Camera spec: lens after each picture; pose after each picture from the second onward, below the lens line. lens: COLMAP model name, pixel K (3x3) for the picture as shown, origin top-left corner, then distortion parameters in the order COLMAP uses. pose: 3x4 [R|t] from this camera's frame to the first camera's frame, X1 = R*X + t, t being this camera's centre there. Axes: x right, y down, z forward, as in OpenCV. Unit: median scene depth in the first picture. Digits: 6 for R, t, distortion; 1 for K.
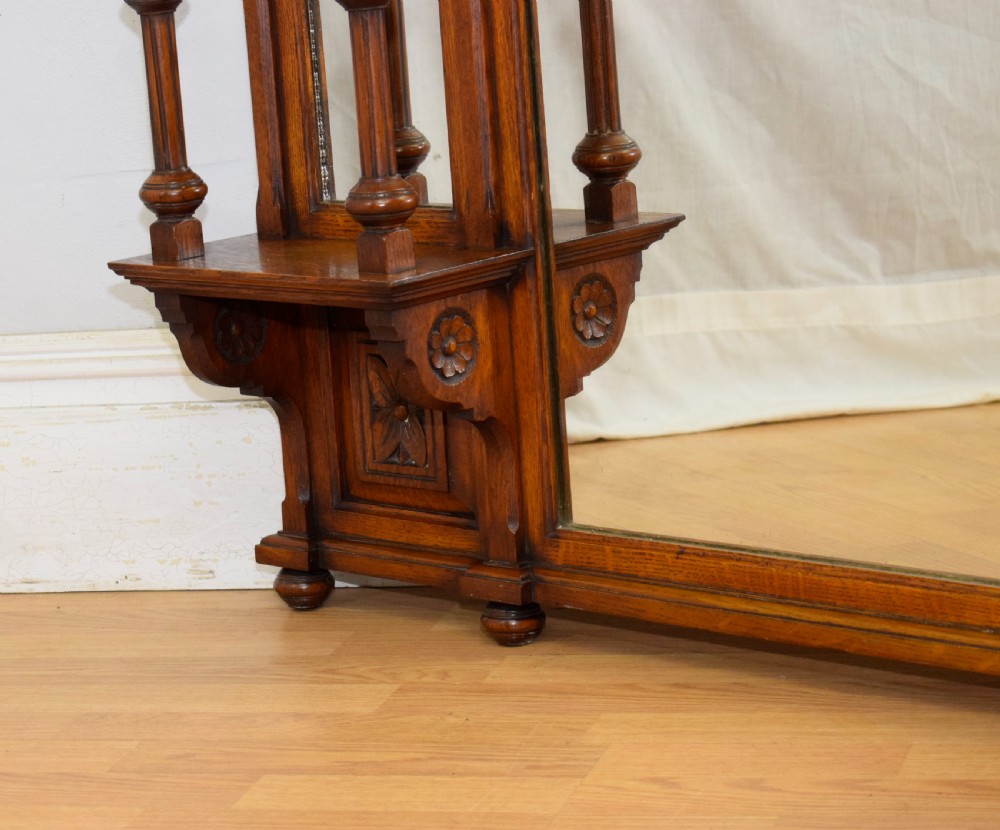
lens RADIAL K [[3255.6, 0, 301.1], [0, 3255.6, 465.3], [0, 0, 1]] dist [-0.017699, -0.078038]
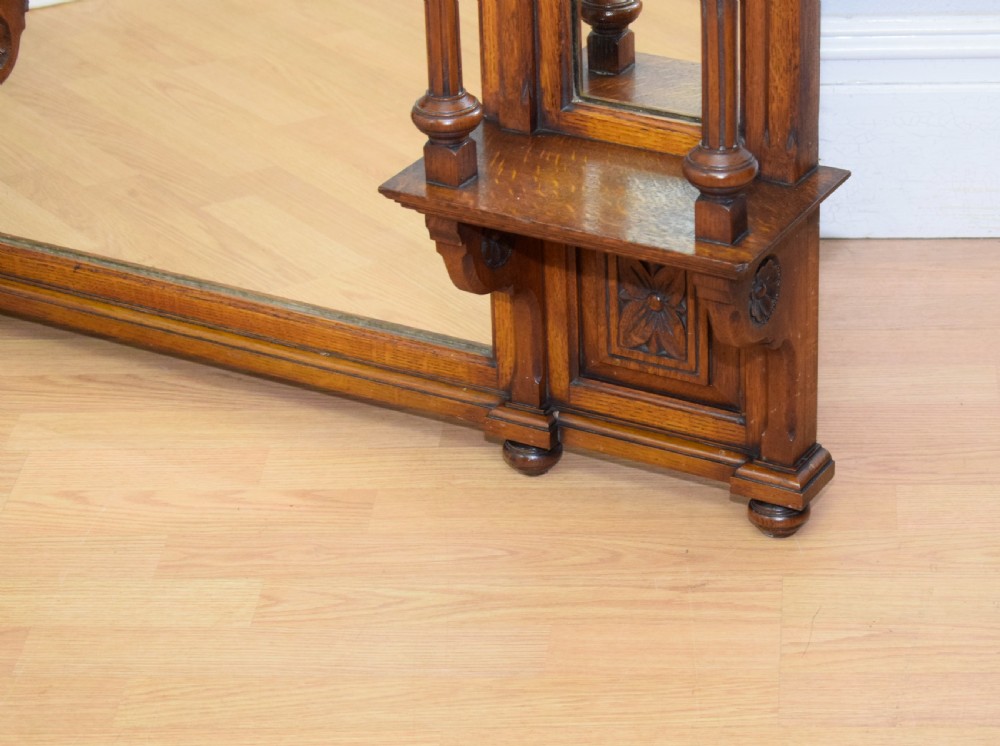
lens RADIAL K [[2838.4, 0, 629.6], [0, 2838.4, 415.5], [0, 0, 1]] dist [-0.029858, 0.166747]
pose [[0.953111, -0.084365, 0.290624, -0.000092], [0.002078, 0.962157, 0.272487, -0.204111], [-0.302614, -0.259107, 0.917218, -0.054970]]
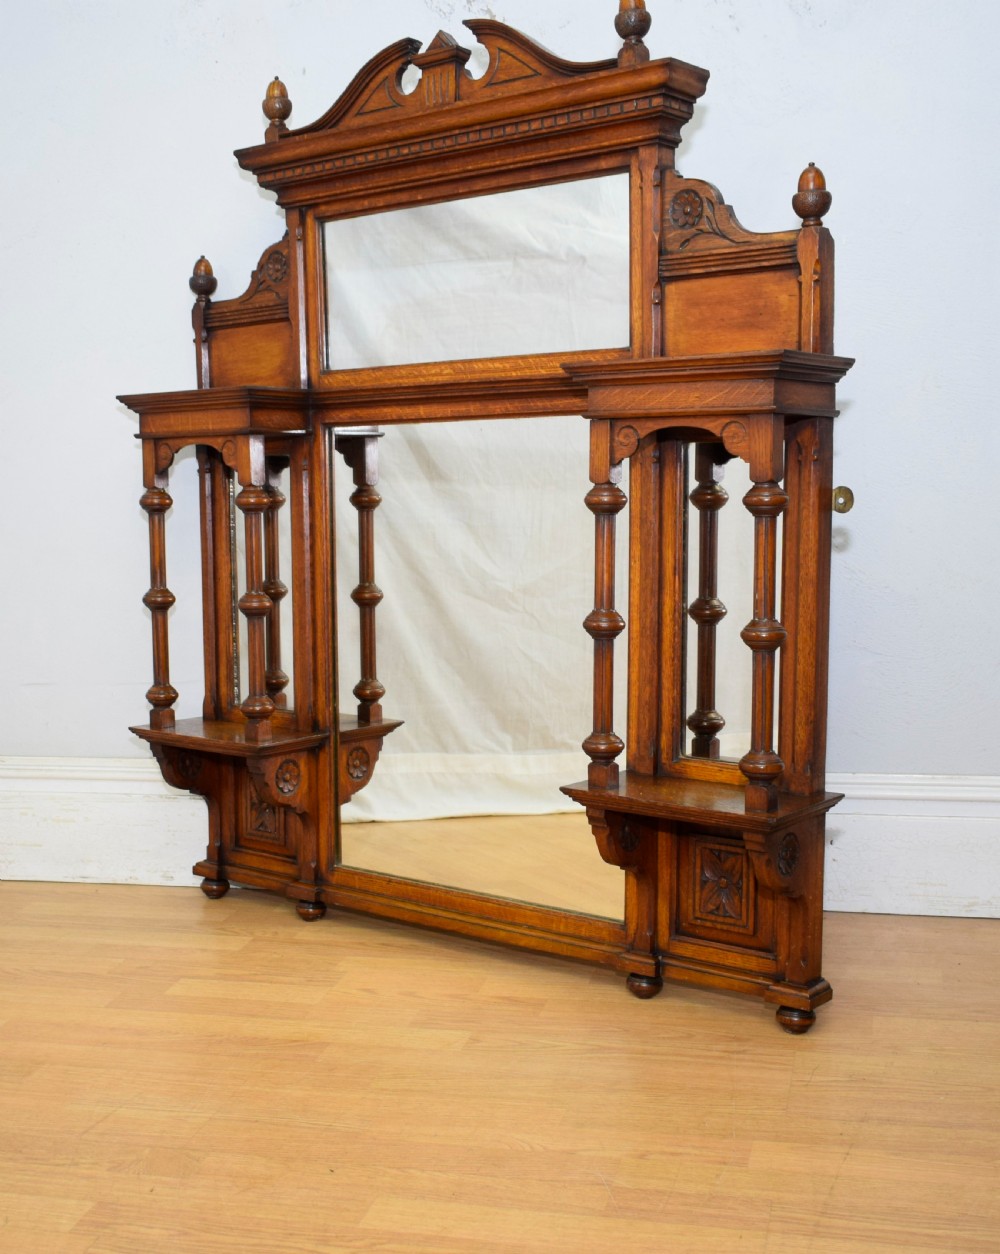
lens RADIAL K [[1608.1, 0, 435.5], [0, 1608.1, 702.2], [0, 0, 1]] dist [-0.022930, -0.002658]
pose [[0.993141, 0.062015, 0.099122, 0.034522], [-0.054617, 0.995635, -0.075685, -0.011287], [-0.103382, 0.069753, 0.992193, -0.046640]]
